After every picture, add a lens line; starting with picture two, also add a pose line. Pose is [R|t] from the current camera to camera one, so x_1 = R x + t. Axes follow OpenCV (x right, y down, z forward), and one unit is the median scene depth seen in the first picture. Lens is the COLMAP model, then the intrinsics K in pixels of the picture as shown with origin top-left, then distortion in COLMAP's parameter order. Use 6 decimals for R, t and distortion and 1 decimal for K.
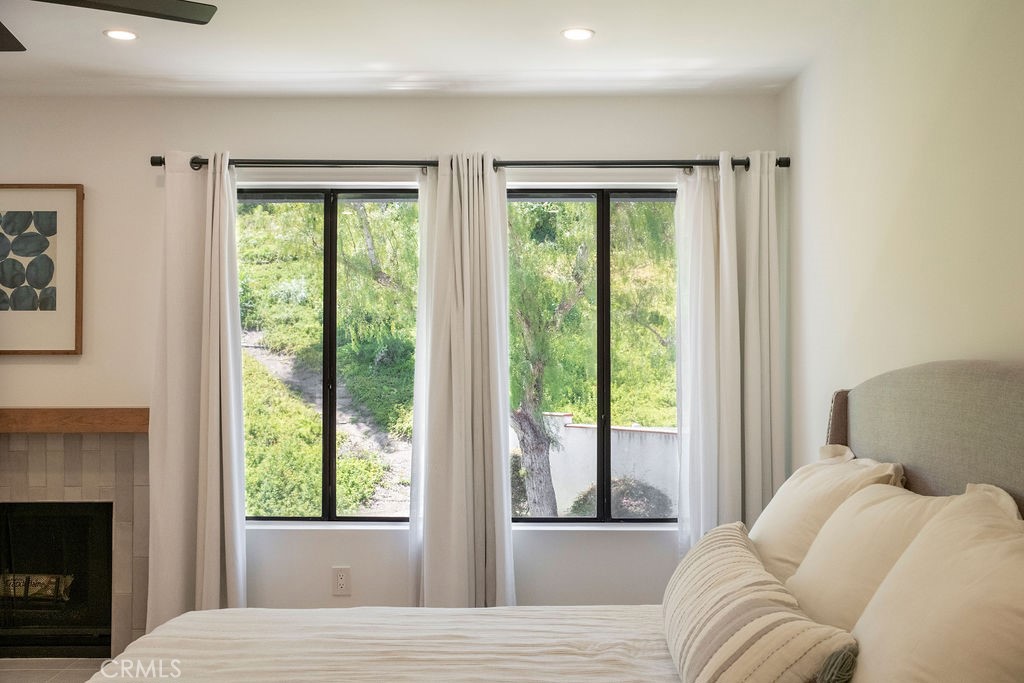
lens RADIAL K [[1051.0, 0, 530.2], [0, 1051.0, 329.9], [0, 0, 1]] dist [-0.054686, 0.122290]
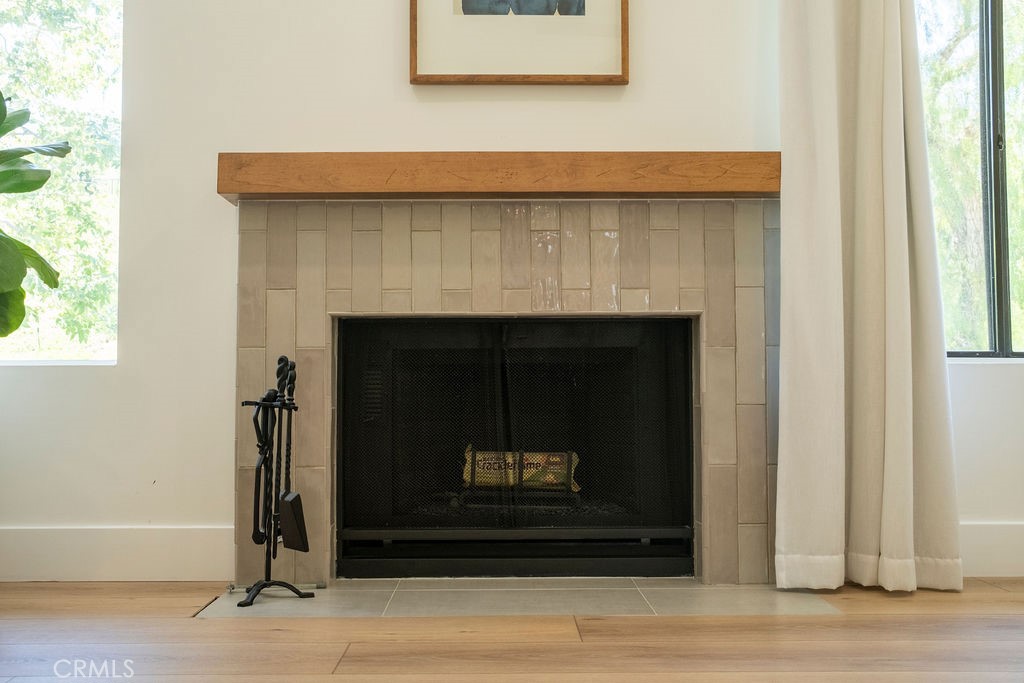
lens RADIAL K [[1051.0, 0, 530.2], [0, 1051.0, 329.9], [0, 0, 1]] dist [-0.054686, 0.122290]
pose [[0.999815, -0.000560, 0.019202, -0.499085], [0.001277, 0.999300, -0.037378, 0.192228], [-0.019167, 0.037396, 0.999117, 0.384718]]
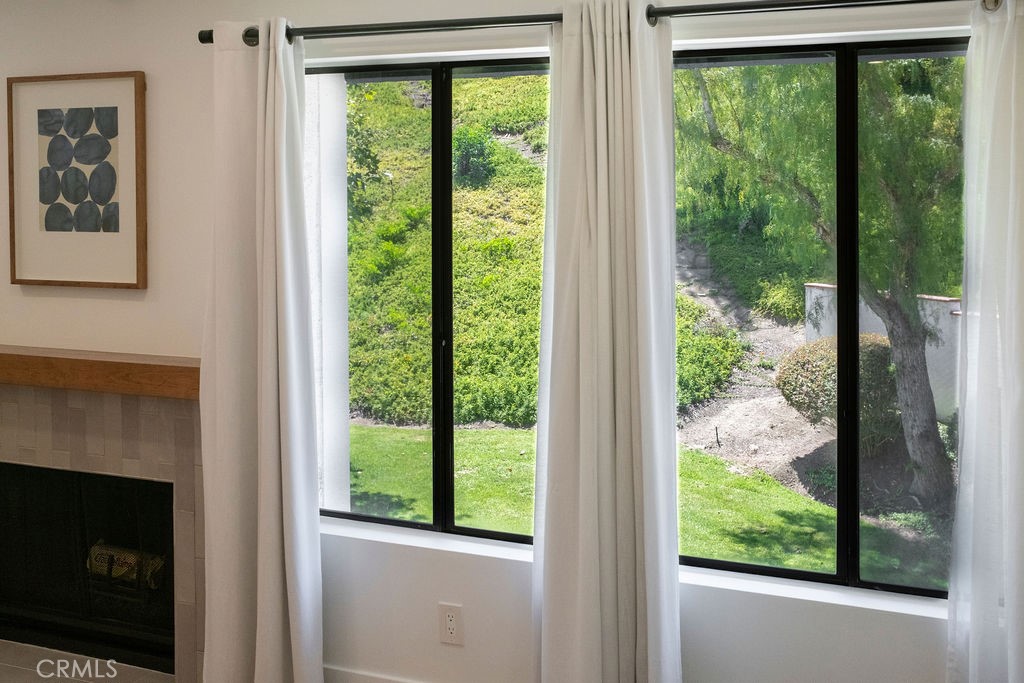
lens RADIAL K [[1078.7, 0, 512.0], [0, 1078.7, 210.1], [0, 0, 1]] dist [-0.014060, -0.019797]
pose [[0.929546, 0.006593, -0.368647, 0.122209], [0.001176, 0.999782, 0.020847, -0.051974], [0.368704, -0.019812, 0.929336, 0.353534]]
